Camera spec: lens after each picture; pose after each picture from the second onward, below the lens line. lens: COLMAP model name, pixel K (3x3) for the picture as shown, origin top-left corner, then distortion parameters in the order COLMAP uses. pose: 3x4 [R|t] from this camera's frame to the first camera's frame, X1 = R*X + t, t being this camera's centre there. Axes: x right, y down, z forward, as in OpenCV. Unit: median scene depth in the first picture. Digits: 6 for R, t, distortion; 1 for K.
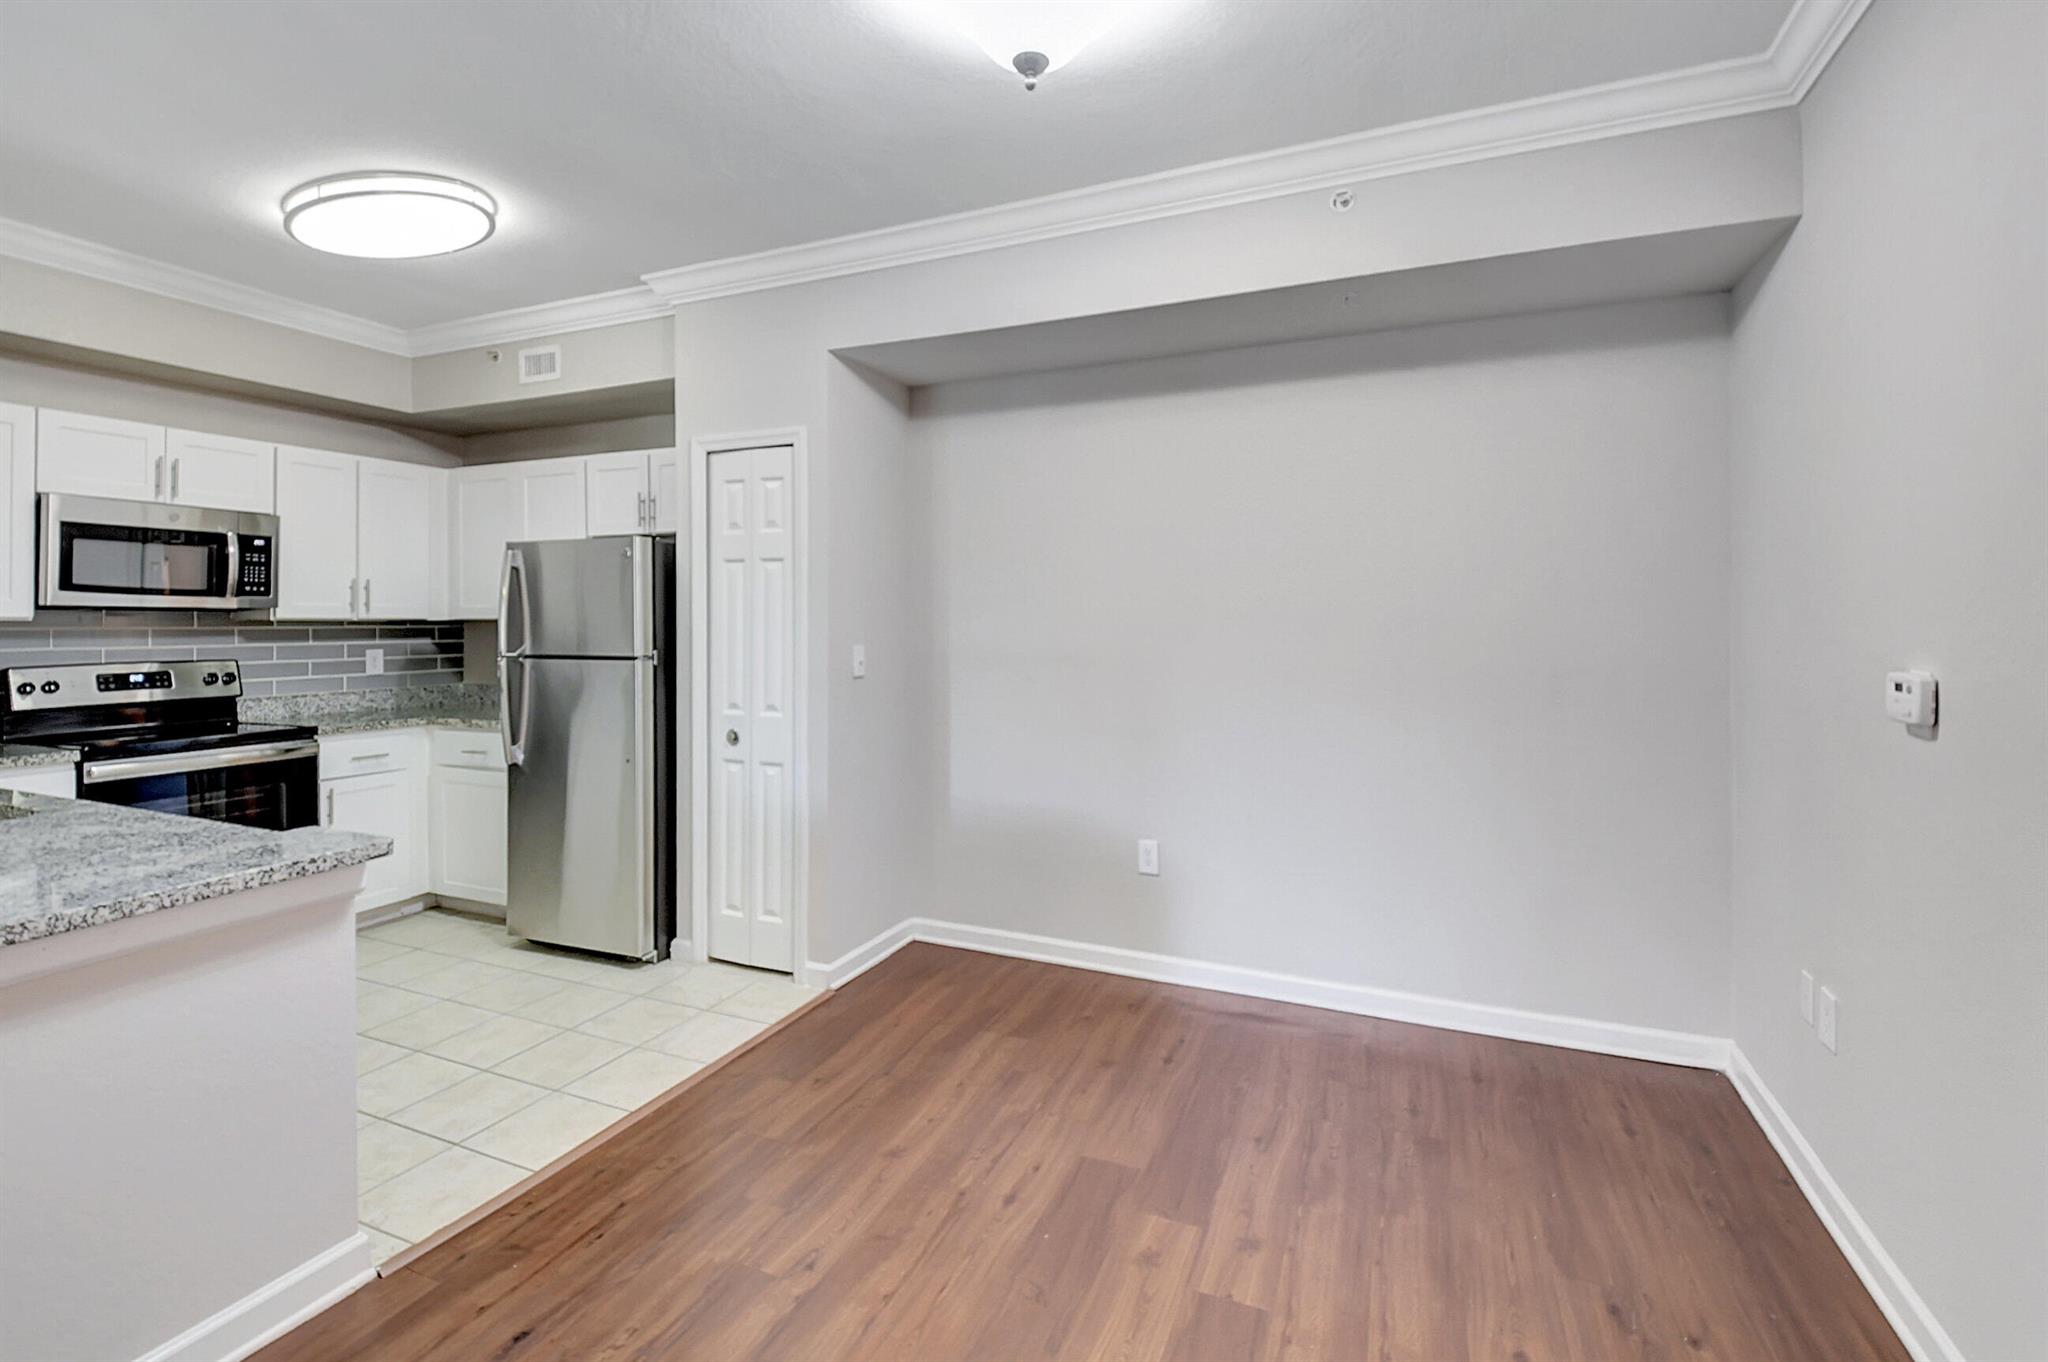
lens RADIAL K [[929.1, 0, 1014.3], [0, 929.1, 626.4], [0, 0, 1]] dist [0.042579, -0.030132]
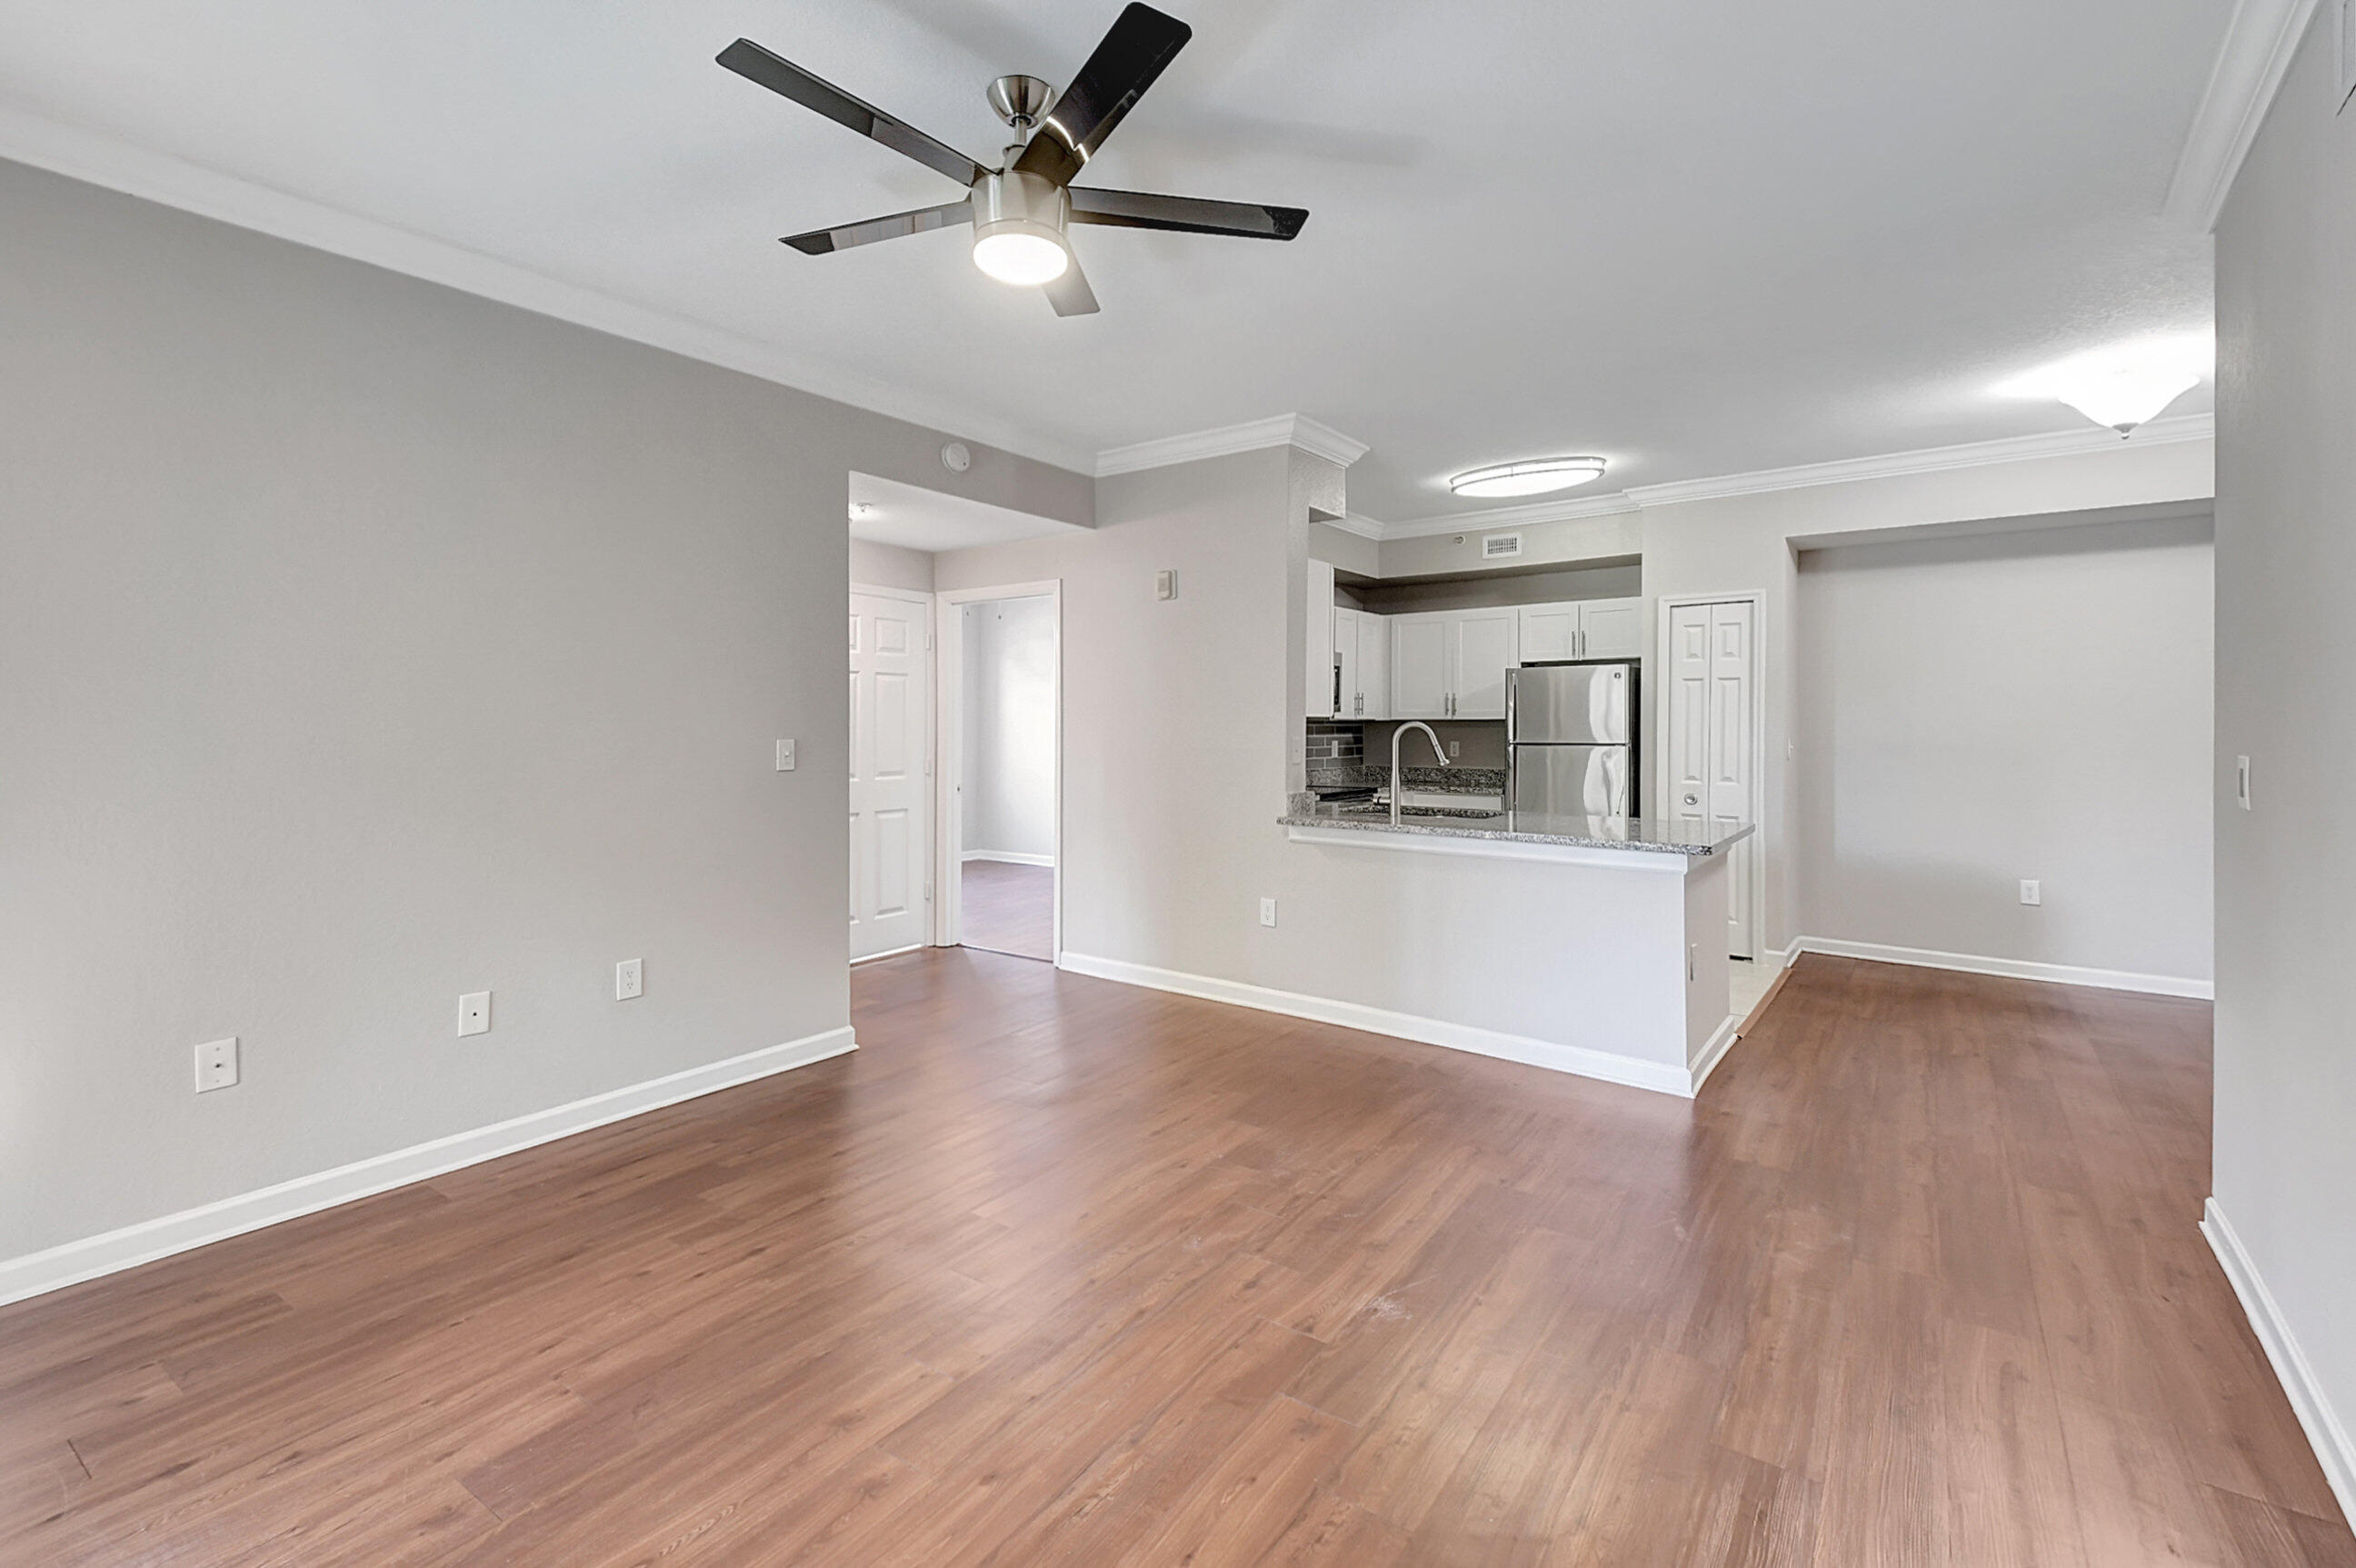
lens RADIAL K [[1042.4, 0, 1168.1], [0, 1042.4, 737.6], [0, 0, 1]] dist [0.042552, -0.026561]
pose [[0.973748, 0.005049, -0.227573, -0.759499], [-0.004011, 0.999979, 0.005021, 0.017268], [0.227593, -0.003976, 0.973748, -0.843900]]
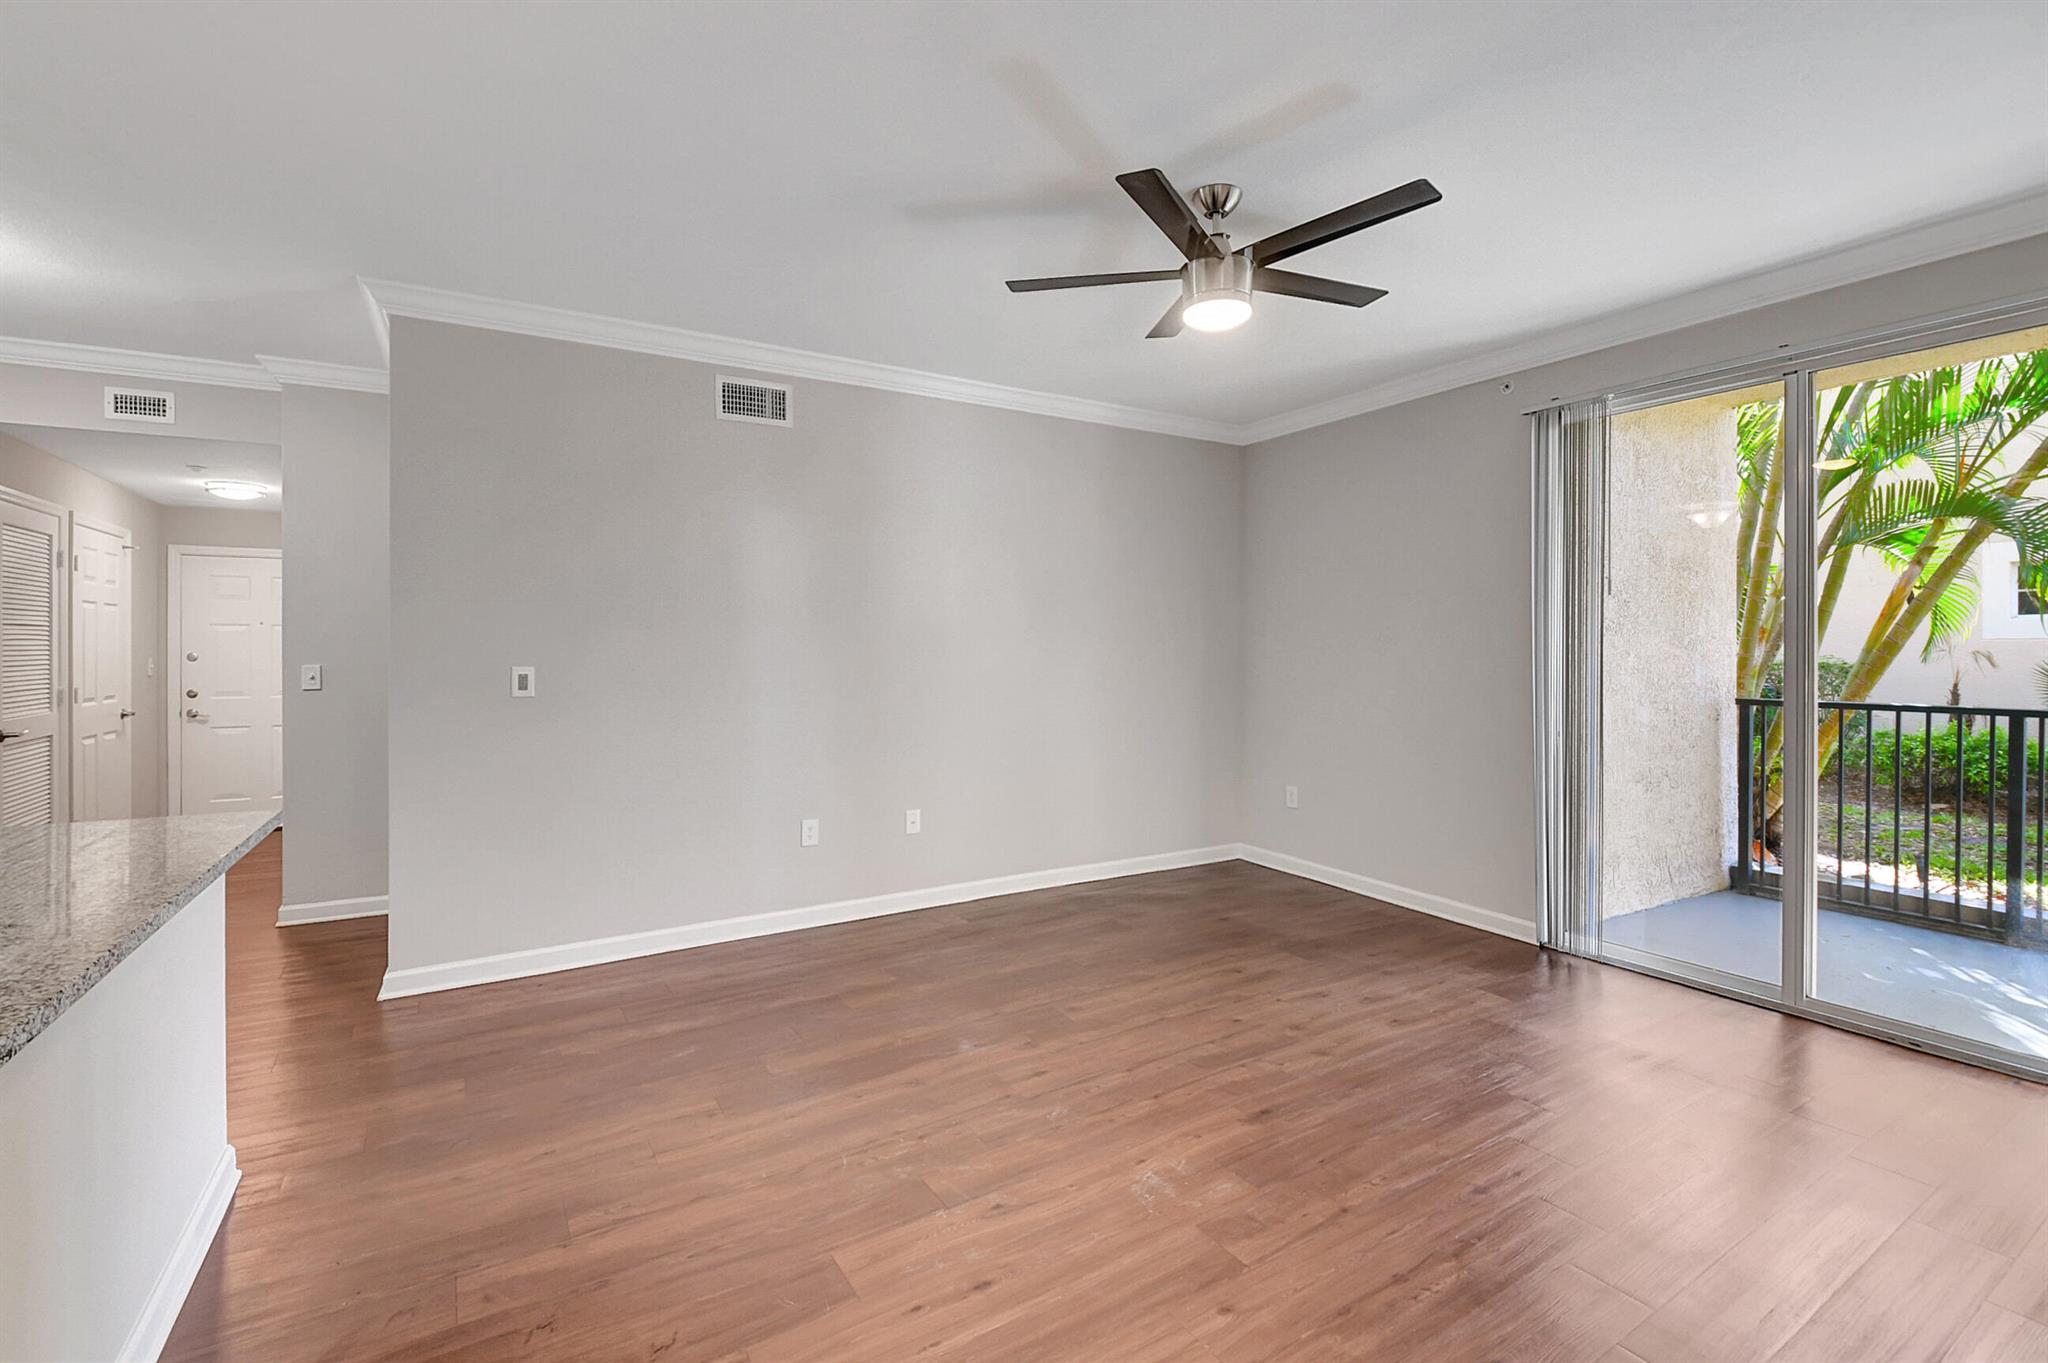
lens RADIAL K [[906.1, 0, 1015.4], [0, 906.1, 641.1], [0, 0, 1]] dist [0.042552, -0.026561]
pose [[-0.806718, 0.003761, 0.590925, -1.329055], [0.005440, 0.999985, 0.001062, 0.001162], [-0.590912, 0.004072, -0.806726, 0.521005]]
